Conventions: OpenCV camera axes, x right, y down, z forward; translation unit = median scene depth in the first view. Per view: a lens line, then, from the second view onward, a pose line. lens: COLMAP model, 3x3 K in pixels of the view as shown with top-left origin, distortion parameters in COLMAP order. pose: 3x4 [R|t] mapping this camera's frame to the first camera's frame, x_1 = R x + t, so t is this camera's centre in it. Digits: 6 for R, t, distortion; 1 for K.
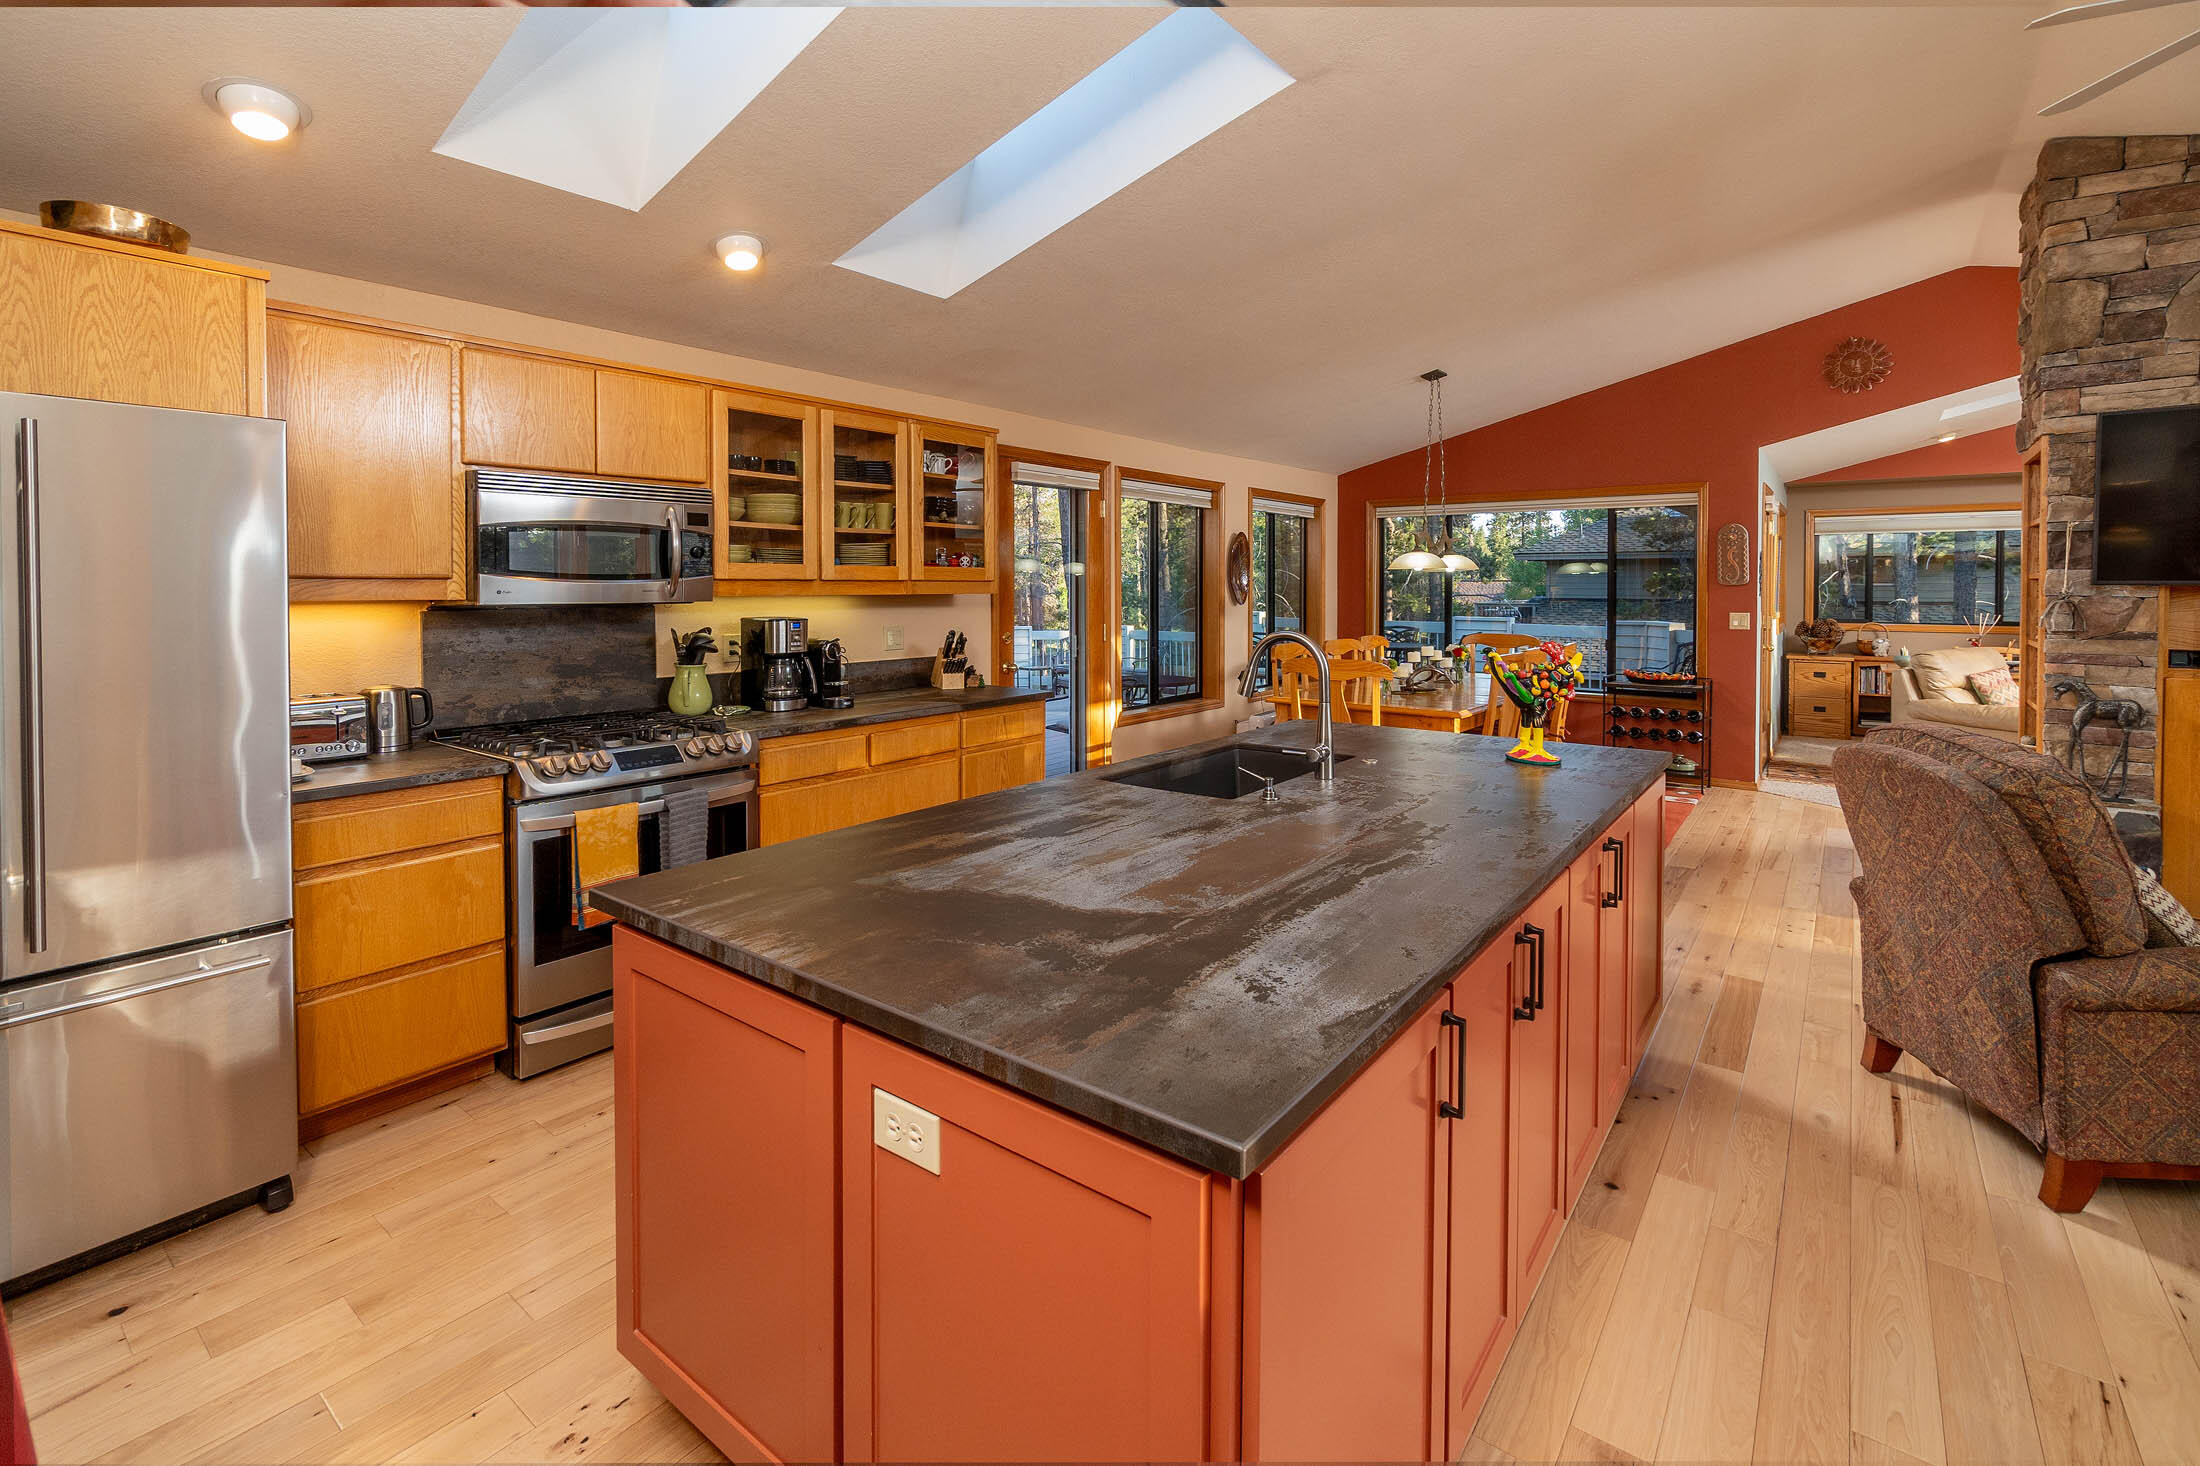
lens RADIAL K [[996.7, 0, 1094.9], [0, 996.7, 585.2], [0, 0, 1]] dist [-0.014914, 0.008471]
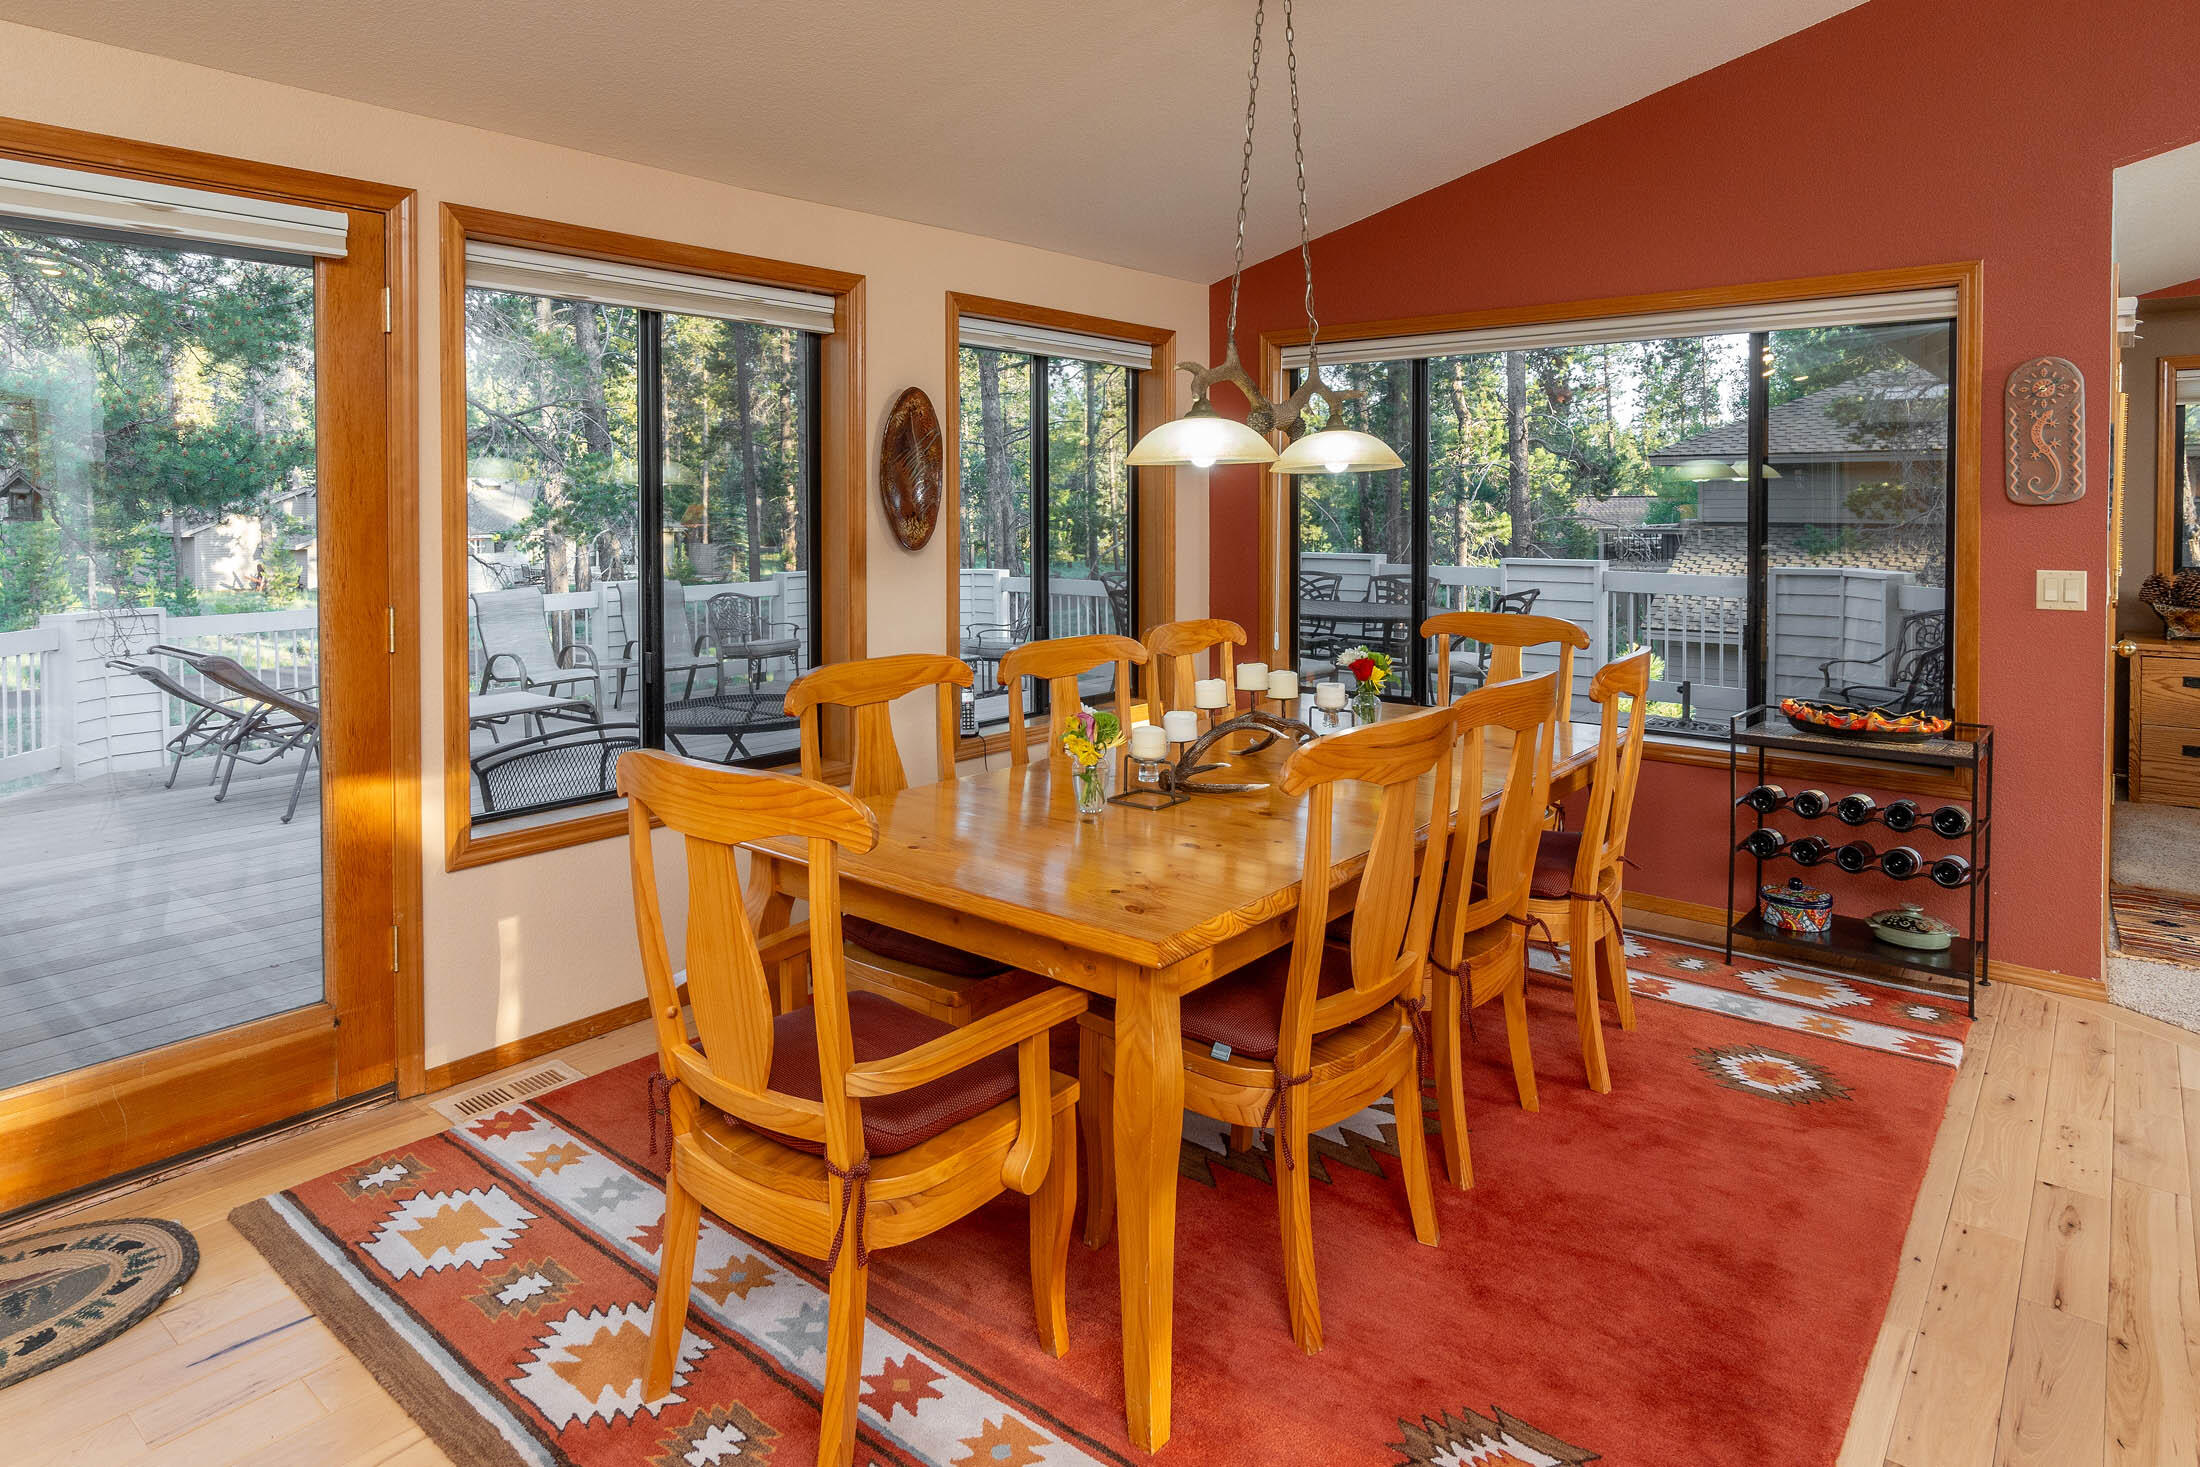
lens RADIAL K [[1279.3, 0, 1078.0], [0, 1279.3, 521.1], [0, 0, 1]] dist [0.000261, 0.001432]
pose [[0.999313, -0.002448, -0.036987, 0.247131], [0.002899, 0.999922, 0.012124, 0.000009], [0.036955, -0.012223, 0.999242, 0.430976]]
